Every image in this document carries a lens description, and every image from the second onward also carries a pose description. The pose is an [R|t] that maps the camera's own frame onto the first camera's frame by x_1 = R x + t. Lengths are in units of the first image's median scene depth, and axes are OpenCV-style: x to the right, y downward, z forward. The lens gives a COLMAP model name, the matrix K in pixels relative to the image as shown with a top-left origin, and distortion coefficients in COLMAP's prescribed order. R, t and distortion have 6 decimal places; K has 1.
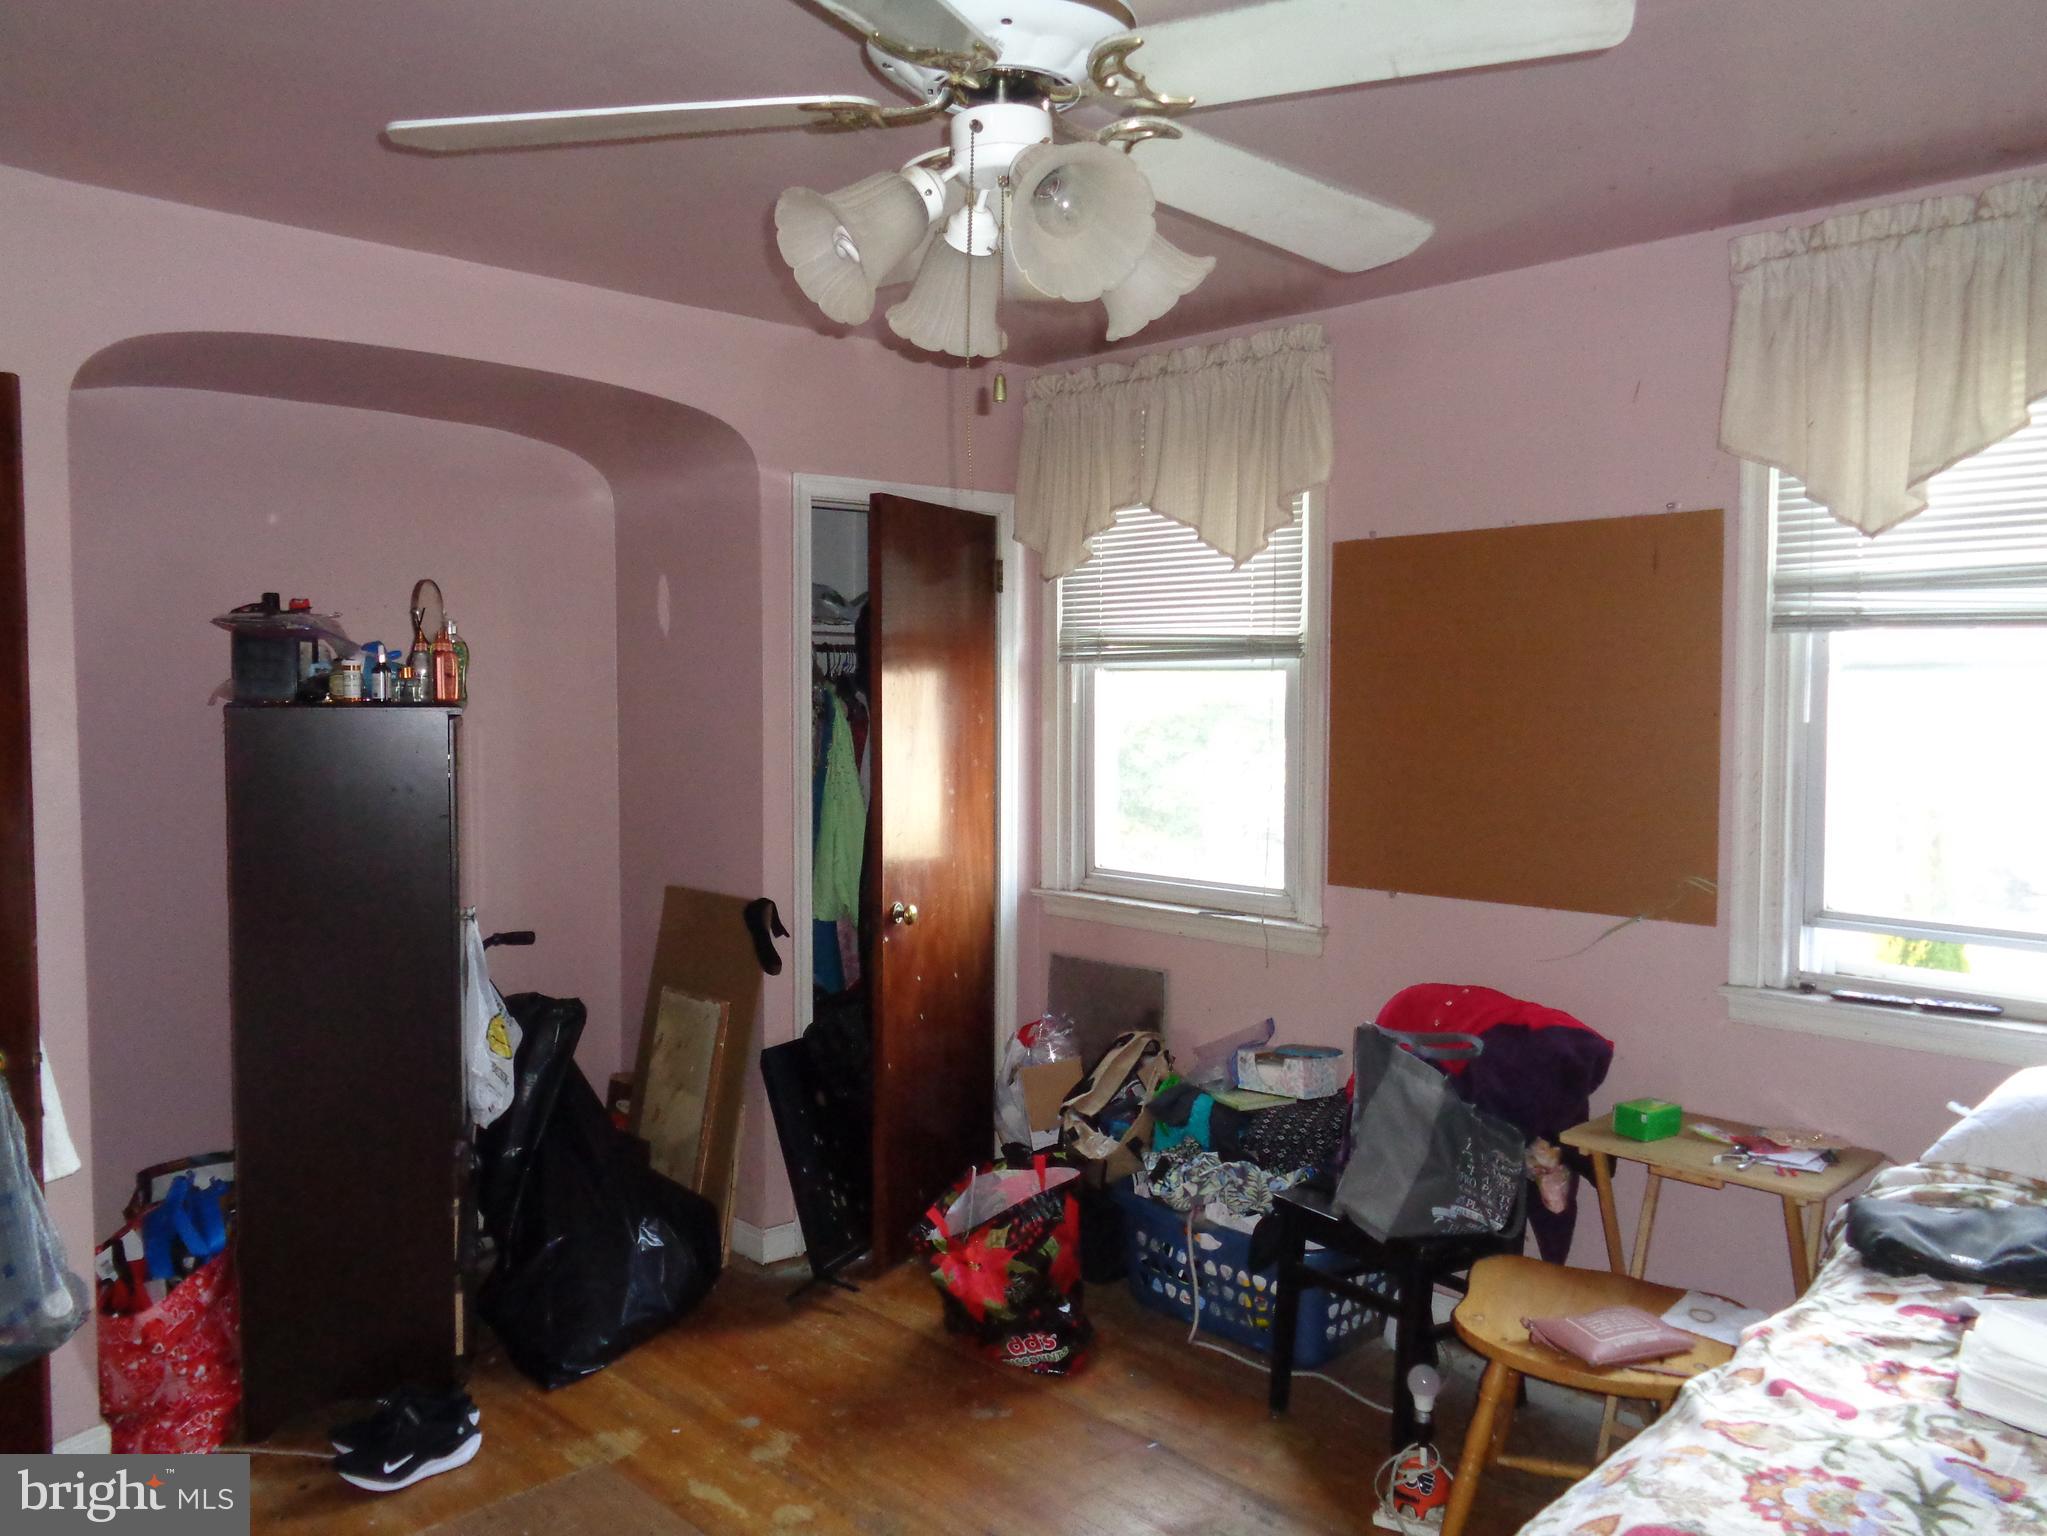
lens RADIAL K [[1540.1, 0, 1028.8], [0, 1540.1, 771.2], [0, 0, 1]] dist [-0.000051, -0.001526]
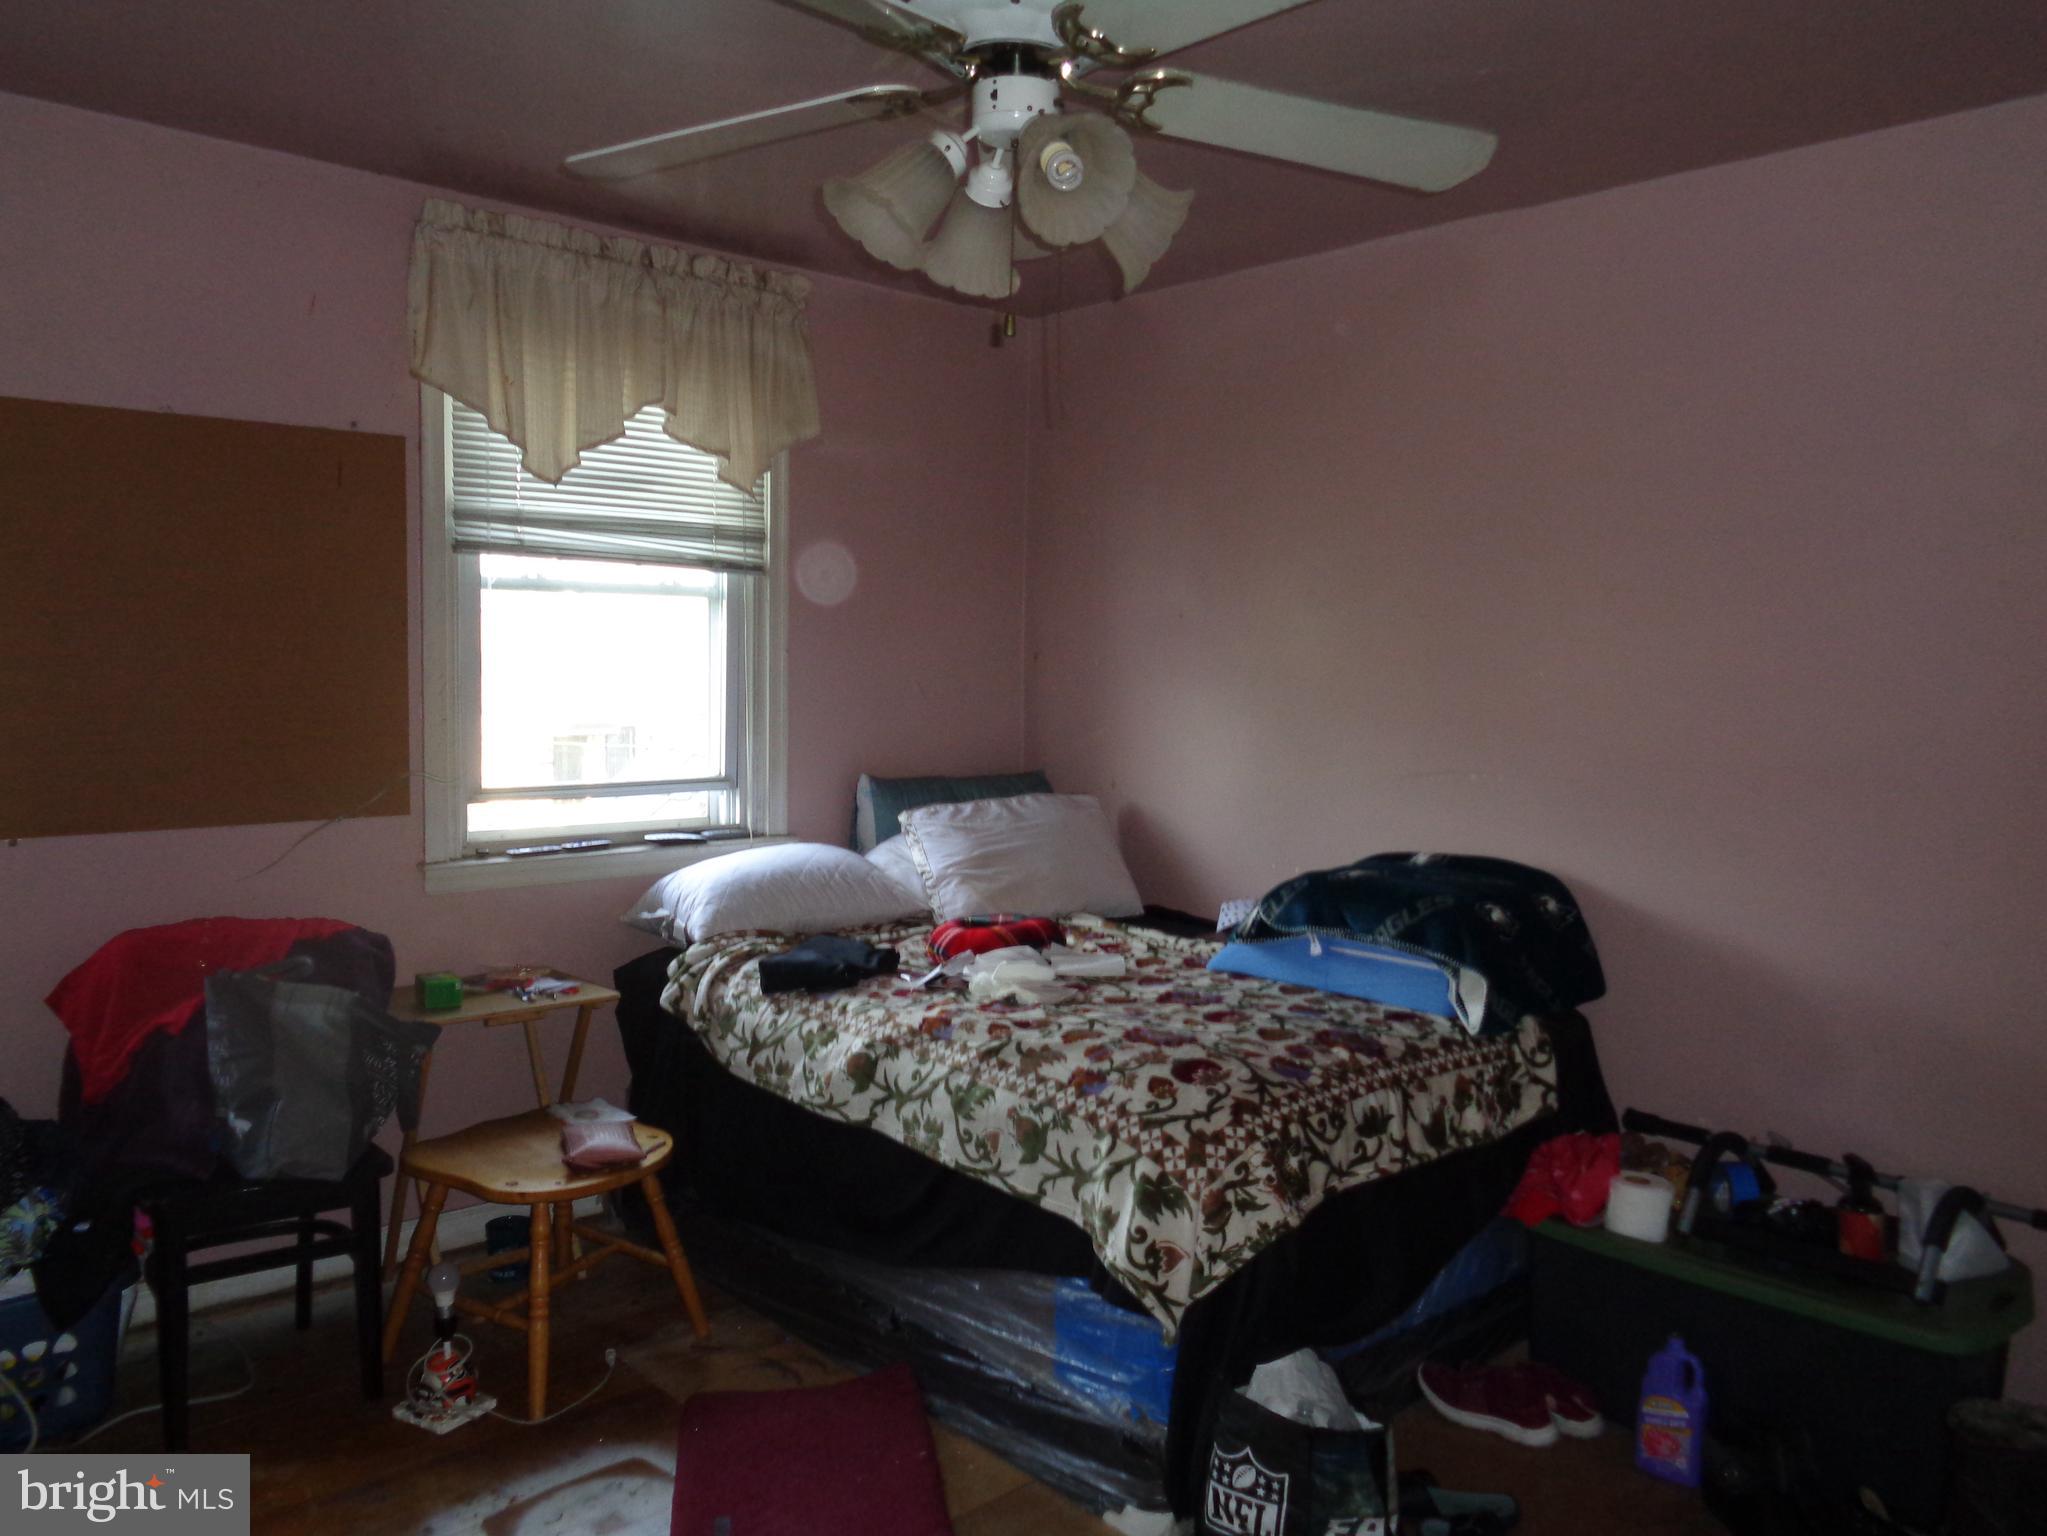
lens RADIAL K [[1540.1, 0, 1028.6], [0, 1540.1, 765.8], [0, 0, 1]] dist [-0.000051, -0.001526]
pose [[0.035558, -0.077255, 0.996377, -0.670469], [0.032815, 0.996560, 0.076098, -0.004971], [-0.998829, 0.029991, 0.037971, 0.531527]]
